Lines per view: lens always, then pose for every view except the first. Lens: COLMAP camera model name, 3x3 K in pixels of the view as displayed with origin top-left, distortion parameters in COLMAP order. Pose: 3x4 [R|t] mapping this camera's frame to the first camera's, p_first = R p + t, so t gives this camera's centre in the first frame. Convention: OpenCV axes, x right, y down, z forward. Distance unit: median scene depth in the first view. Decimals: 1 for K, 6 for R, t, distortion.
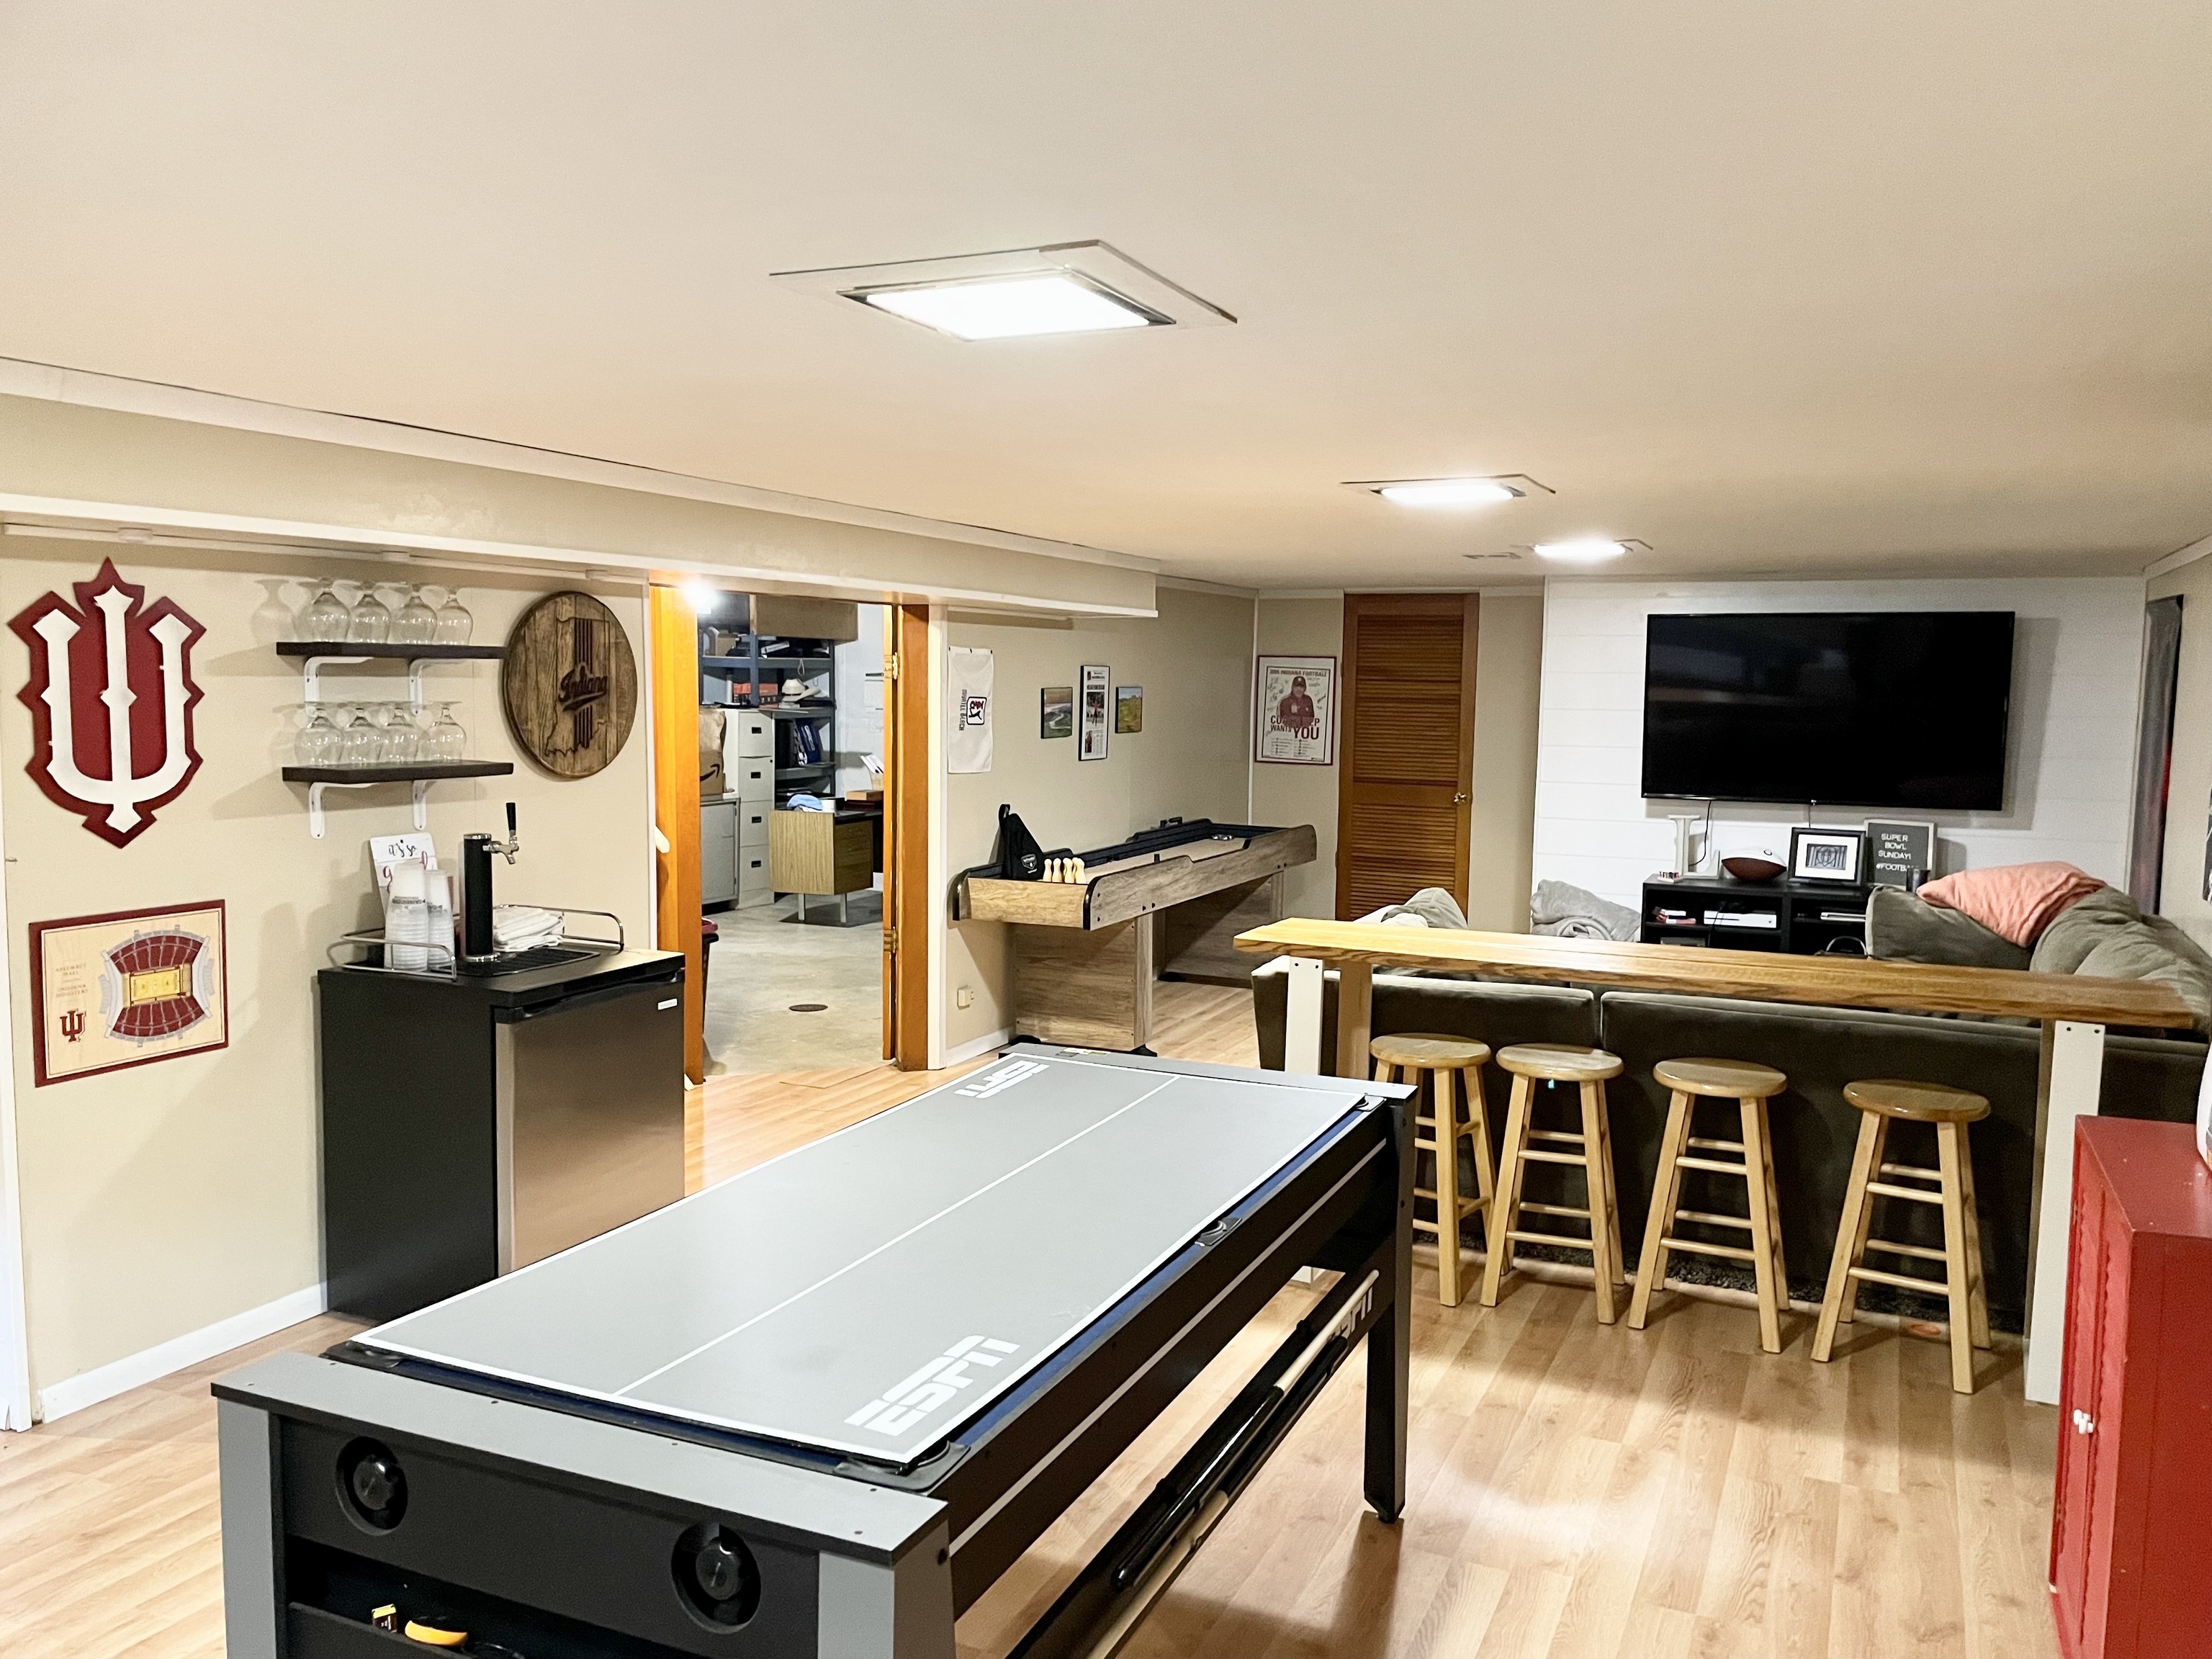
lens RADIAL K [[1700.9, 0, 1106.0], [0, 1700.9, 829.5], [0, 0, 1]] dist [0.100126, -0.163297]
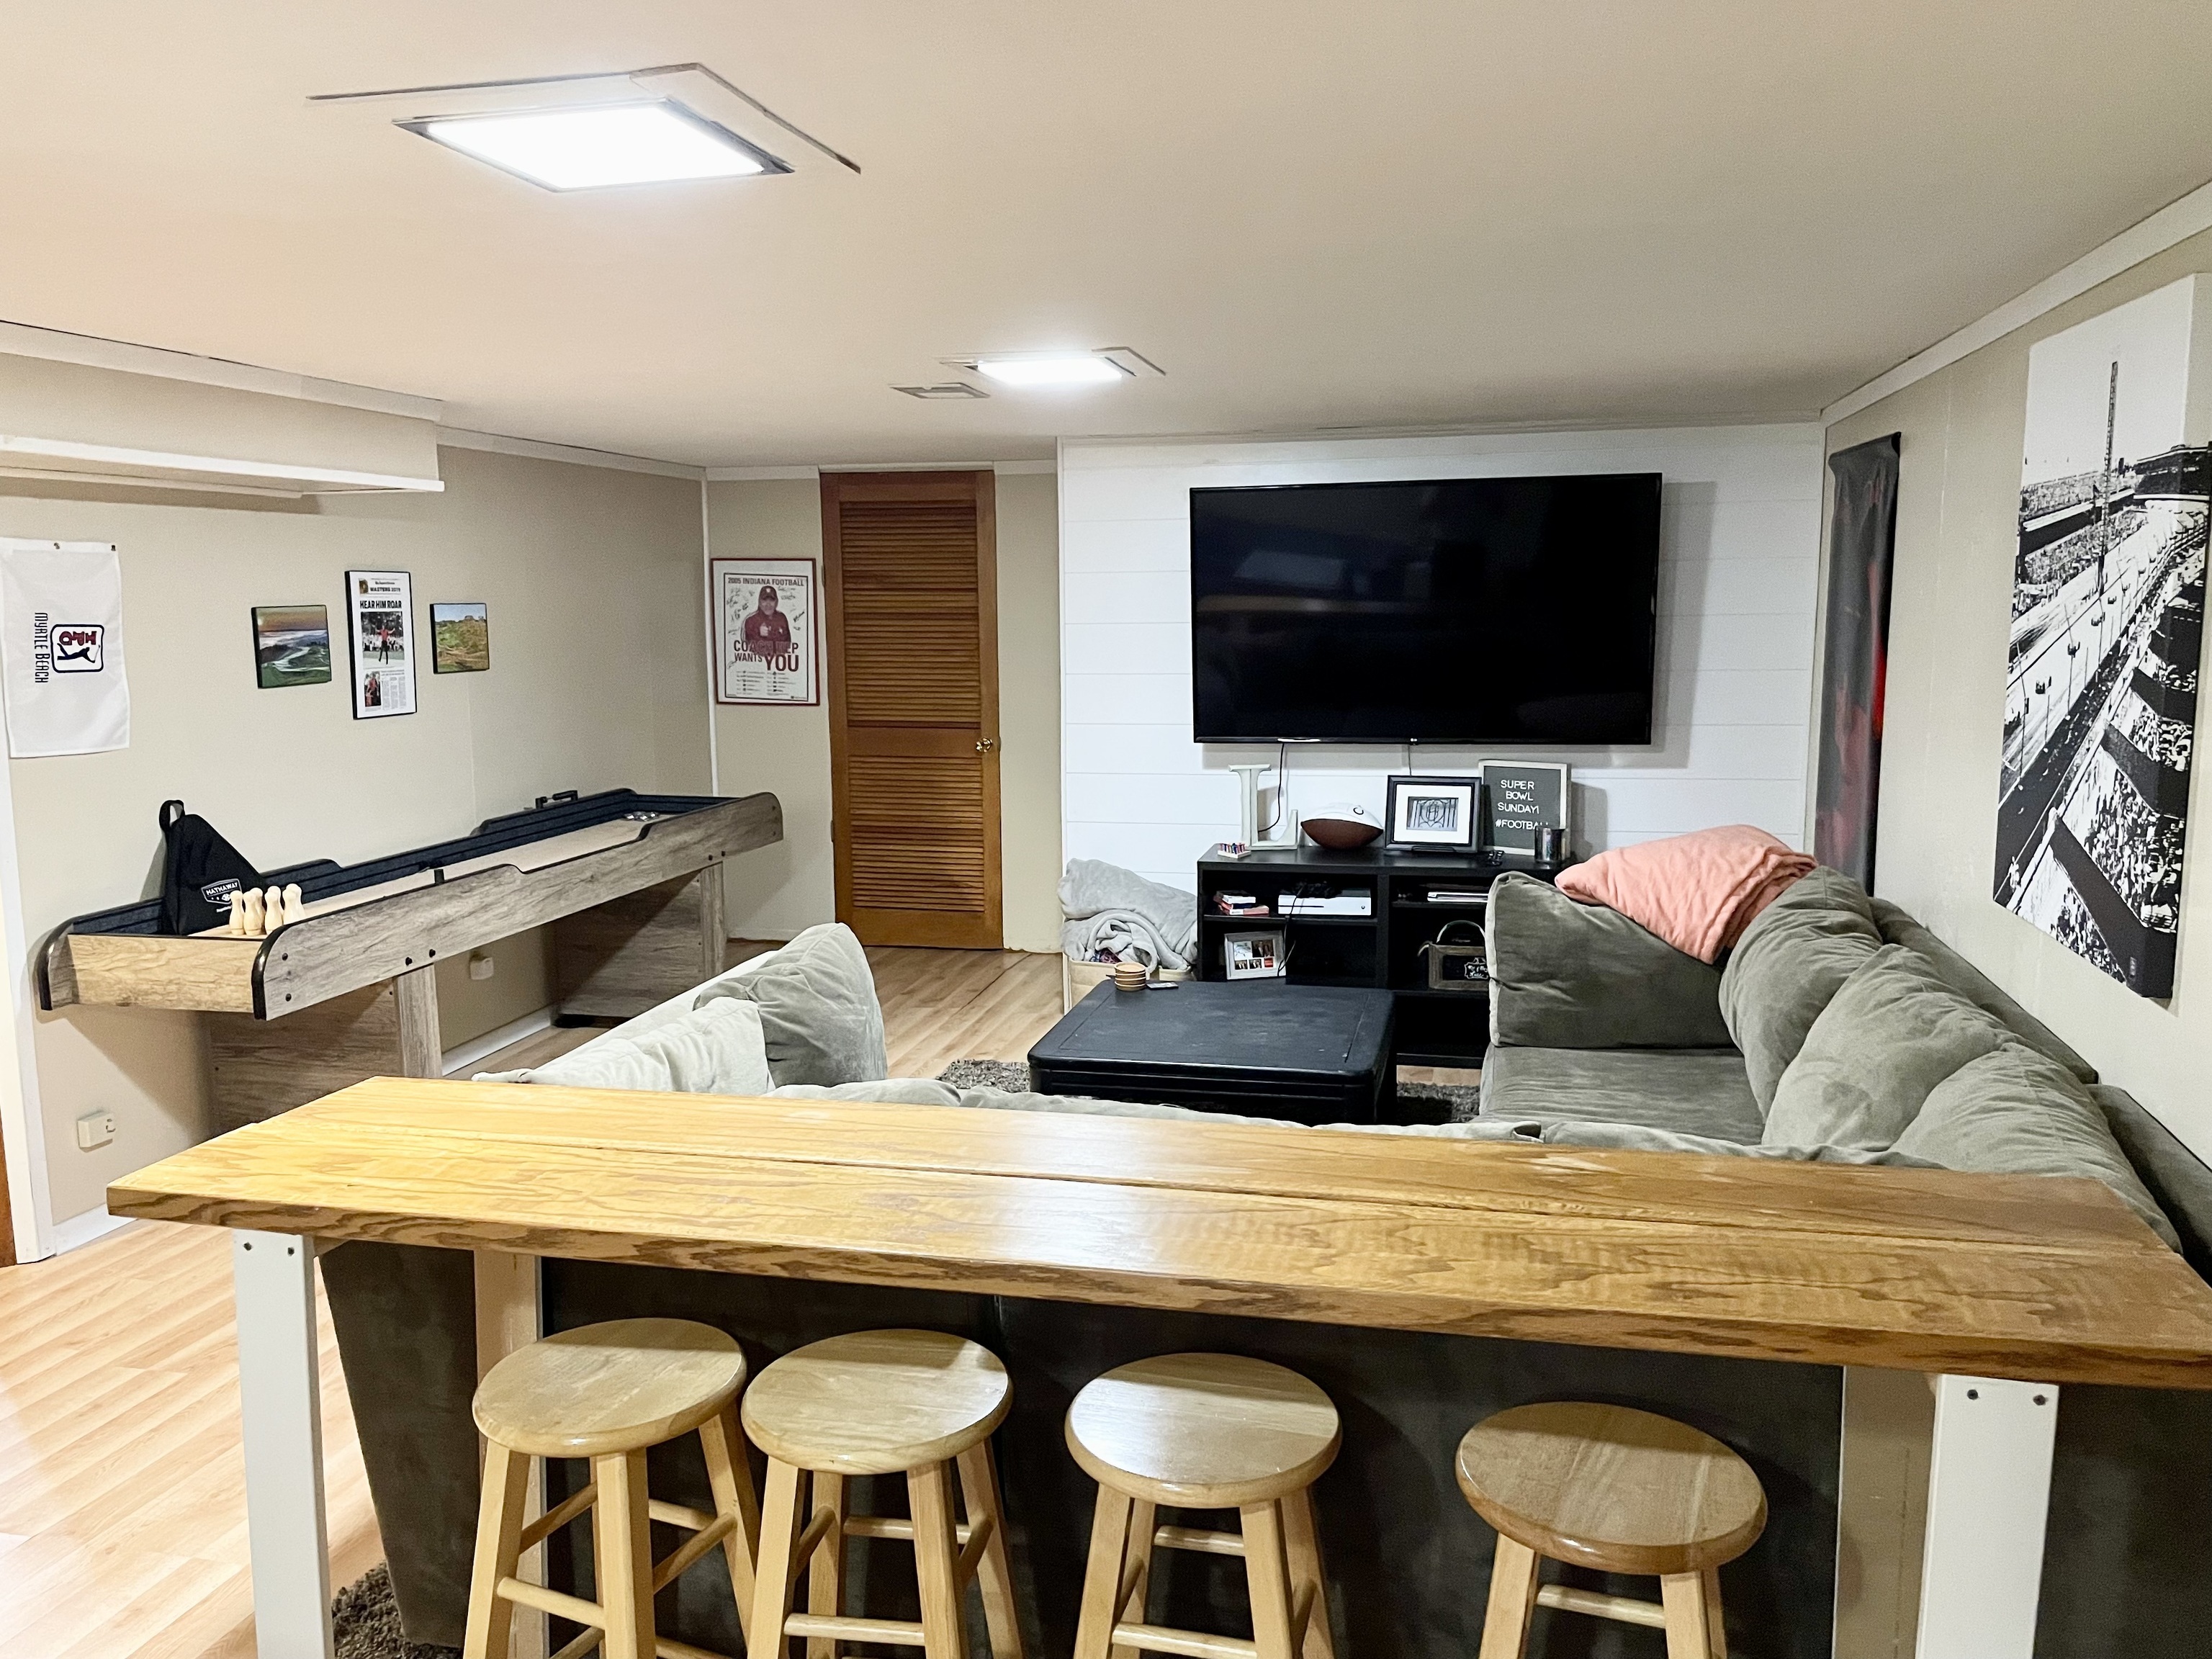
lens RADIAL K [[1700.9, 0, 1106.0], [0, 1700.9, 829.5], [0, 0, 1]] dist [0.100126, -0.163297]
pose [[0.979229, -0.050777, 0.196294, 0.136087], [0.041649, 0.997863, 0.050354, -0.020263], [-0.198432, -0.041133, 0.979251, 0.307968]]
